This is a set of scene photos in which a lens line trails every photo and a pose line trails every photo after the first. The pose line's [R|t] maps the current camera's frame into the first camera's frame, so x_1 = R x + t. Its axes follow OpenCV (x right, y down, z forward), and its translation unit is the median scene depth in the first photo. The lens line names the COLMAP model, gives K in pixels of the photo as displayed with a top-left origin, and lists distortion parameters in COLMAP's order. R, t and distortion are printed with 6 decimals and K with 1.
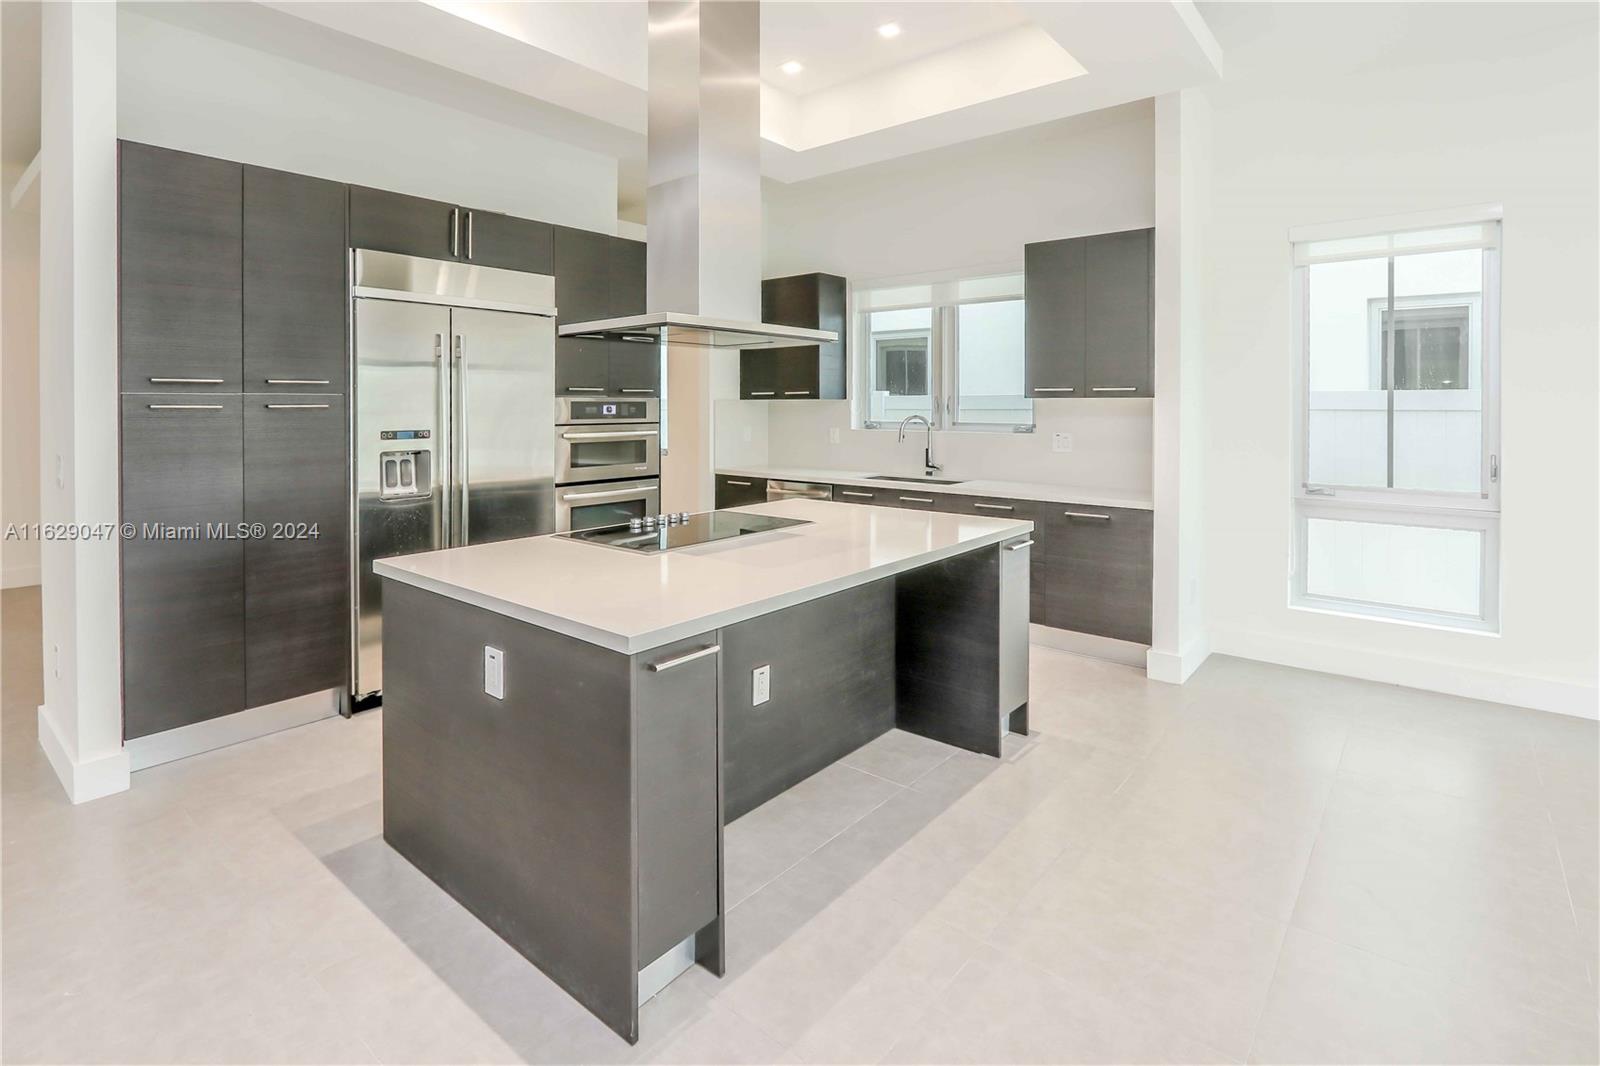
lens RADIAL K [[787.2, 0, 777.3], [0, 787.2, 410.2], [0, 0, 1]] dist [-0.018424, 0.000180]
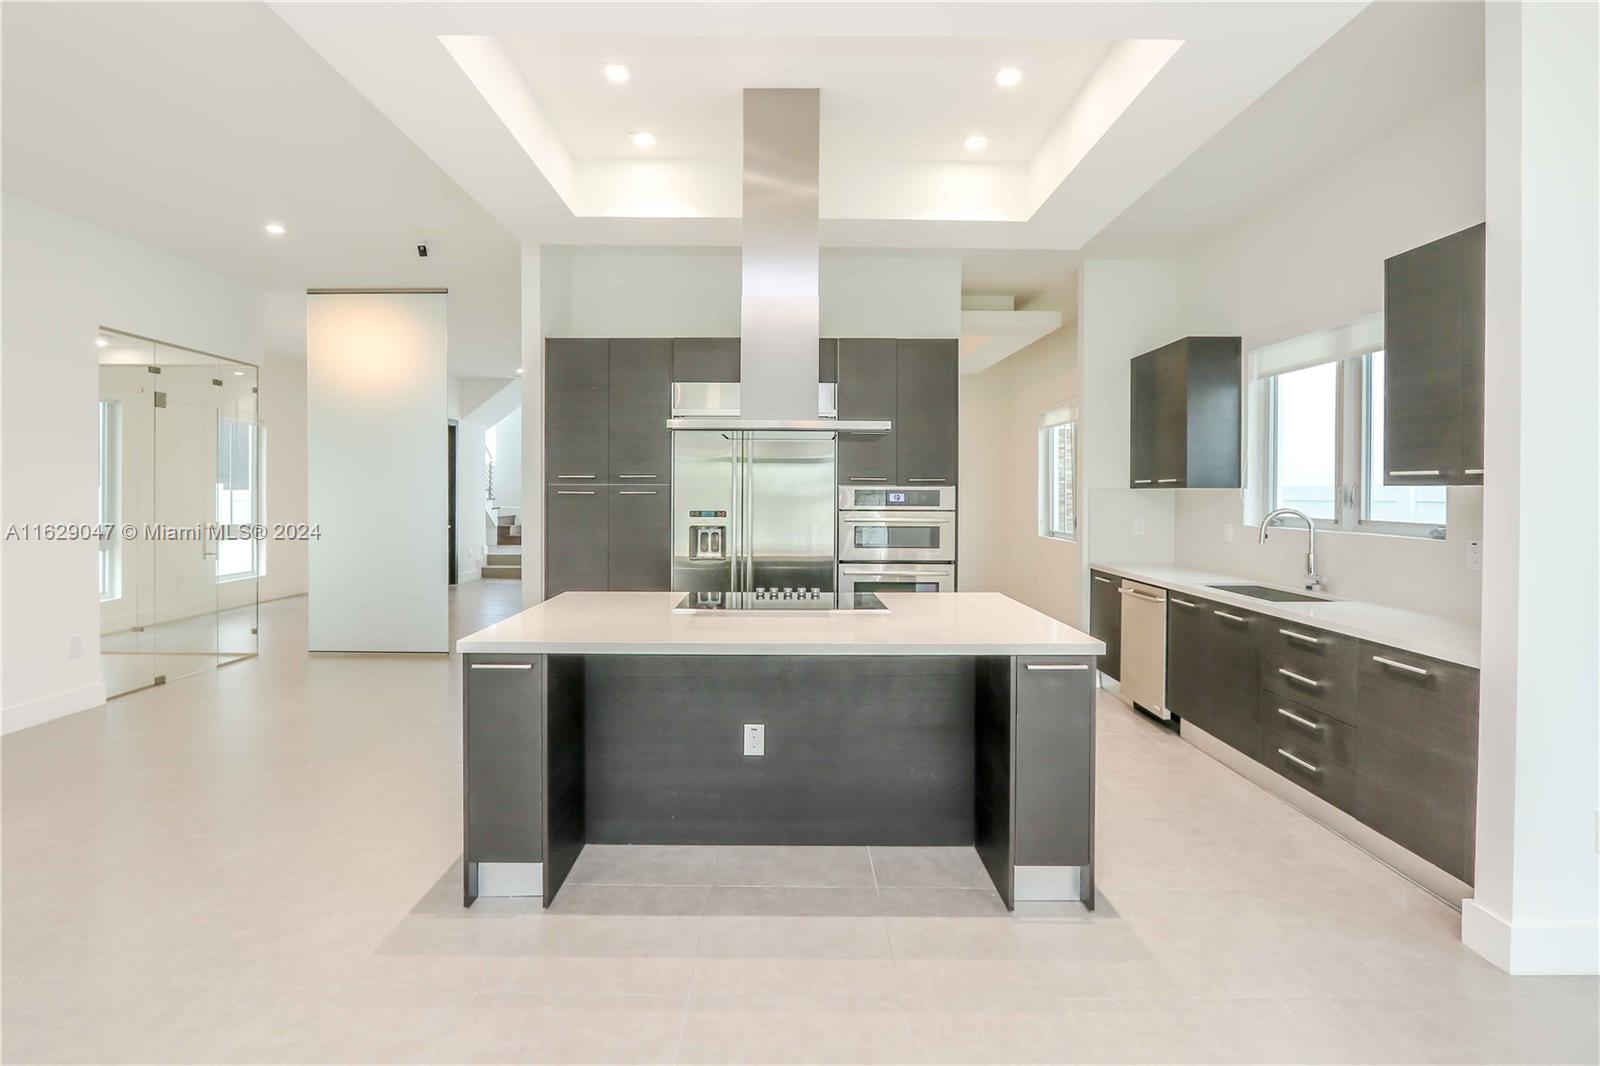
lens RADIAL K [[787.2, 0, 799.8], [0, 787.2, 499.1], [0, 0, 1]] dist [-0.018424, 0.000180]
pose [[0.646011, 0.010151, -0.763261, 0.592995], [-0.010557, 0.999935, 0.004364, -0.001880], [0.763255, 0.005239, 0.646076, 0.212045]]
